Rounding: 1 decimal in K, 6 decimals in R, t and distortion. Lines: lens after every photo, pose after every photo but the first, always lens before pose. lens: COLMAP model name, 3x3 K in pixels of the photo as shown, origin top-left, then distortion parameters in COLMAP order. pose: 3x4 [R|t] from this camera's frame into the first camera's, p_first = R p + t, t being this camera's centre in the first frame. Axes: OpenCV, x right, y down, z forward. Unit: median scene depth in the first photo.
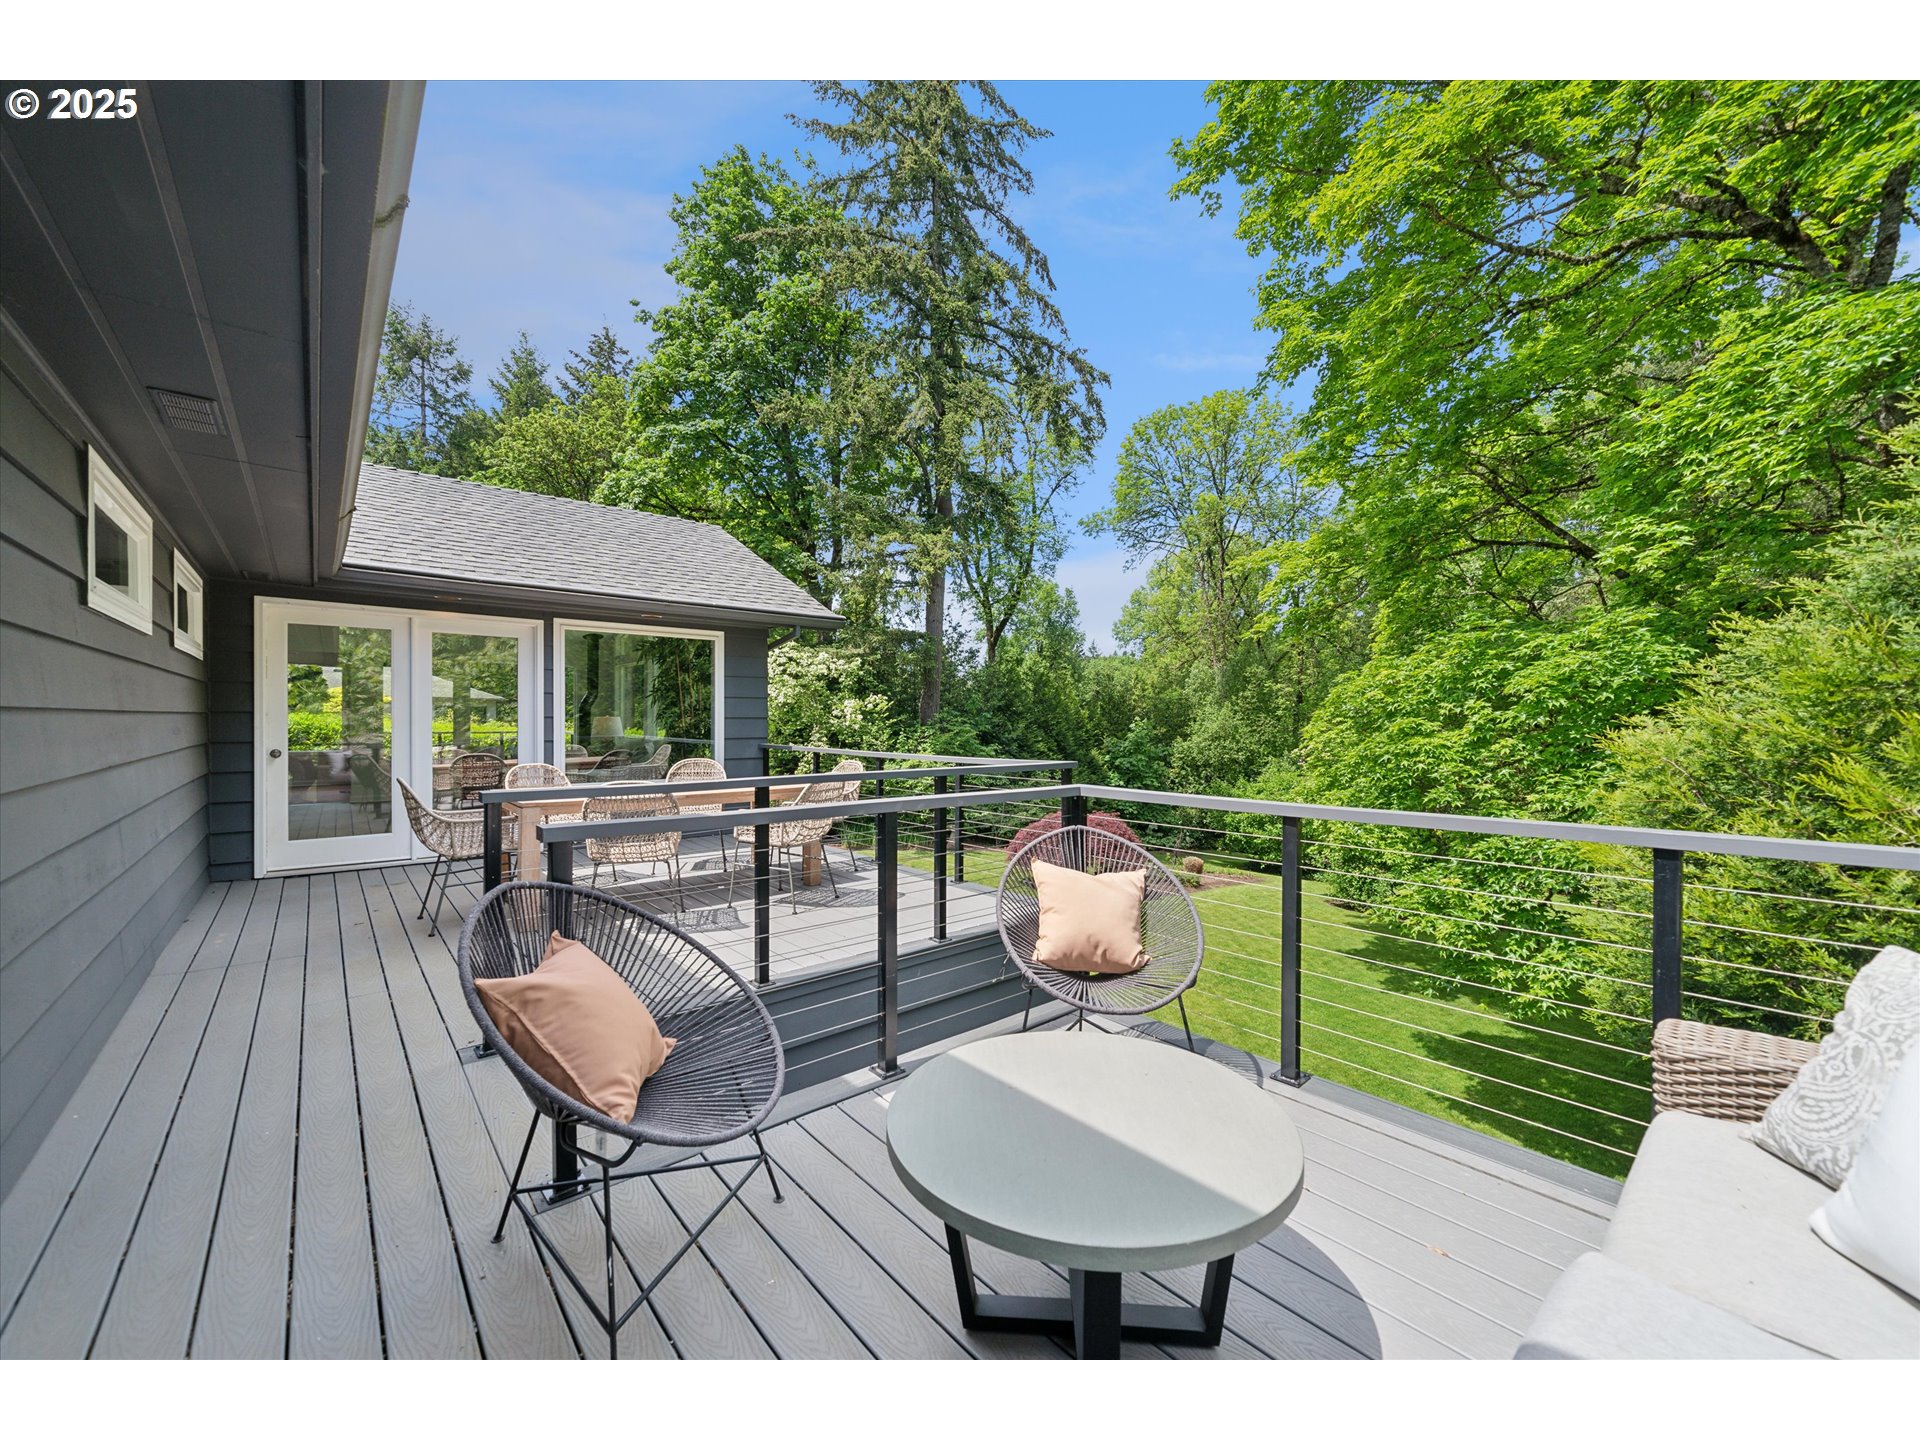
lens RADIAL K [[736.4, 0, 968.2], [0, 736.4, 725.2], [0, 0, 1]] dist [0.000589, 0.000511]
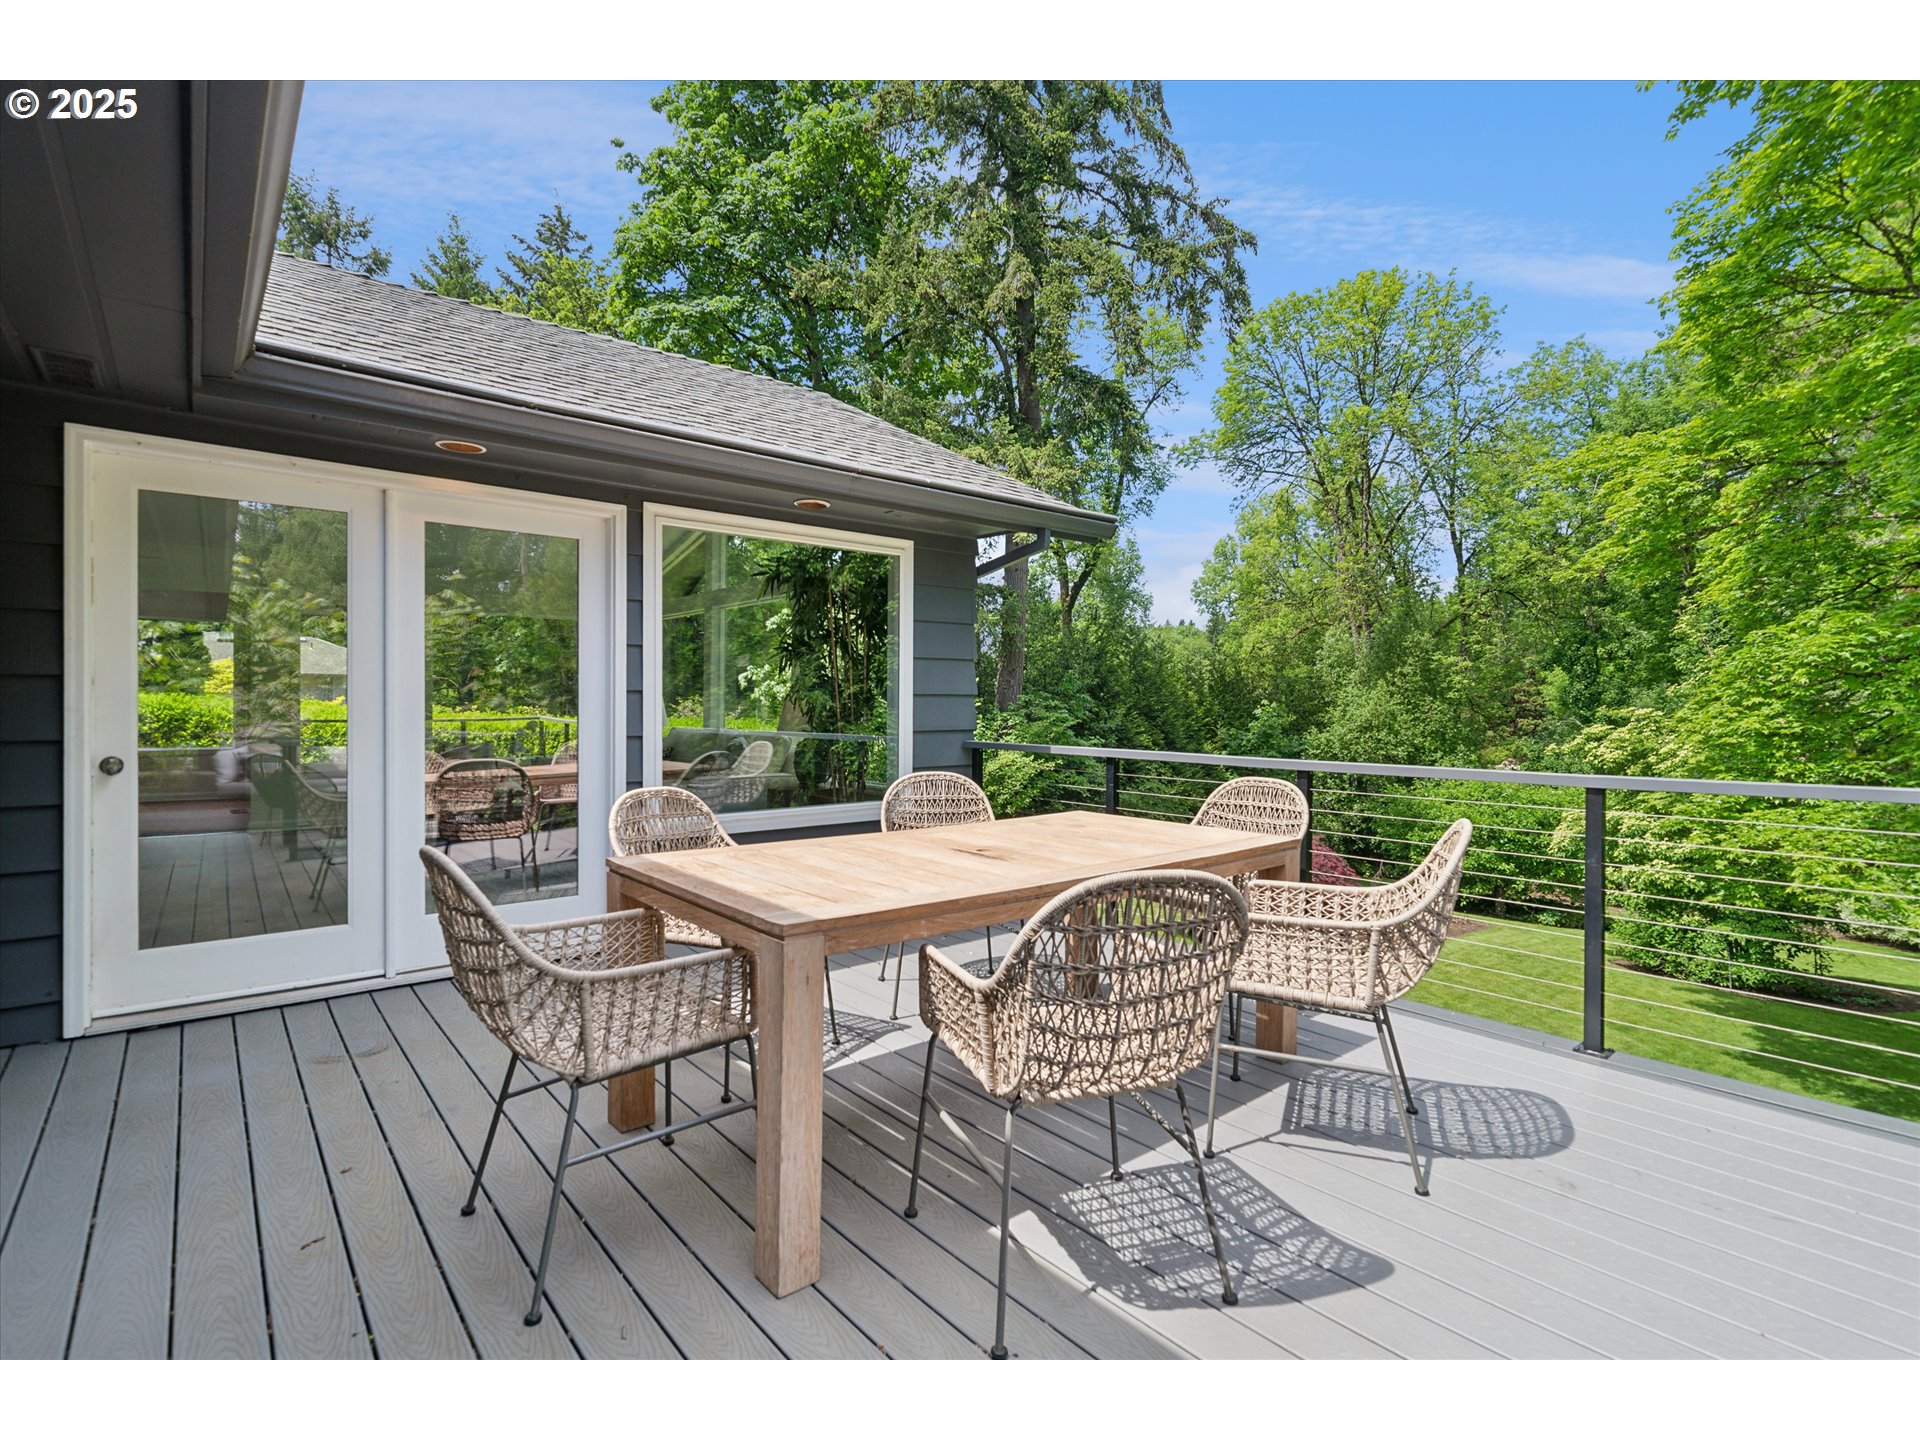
lens RADIAL K [[890.1, 0, 954.5], [0, 890.1, 711.0], [0, 0, 1]] dist [0.001227, 0.000731]
pose [[0.999826, 0.000003, -0.018652, -0.094789], [-0.000024, 0.999999, -0.001155, 0.000970], [0.018652, 0.001155, 0.999825, 0.106842]]
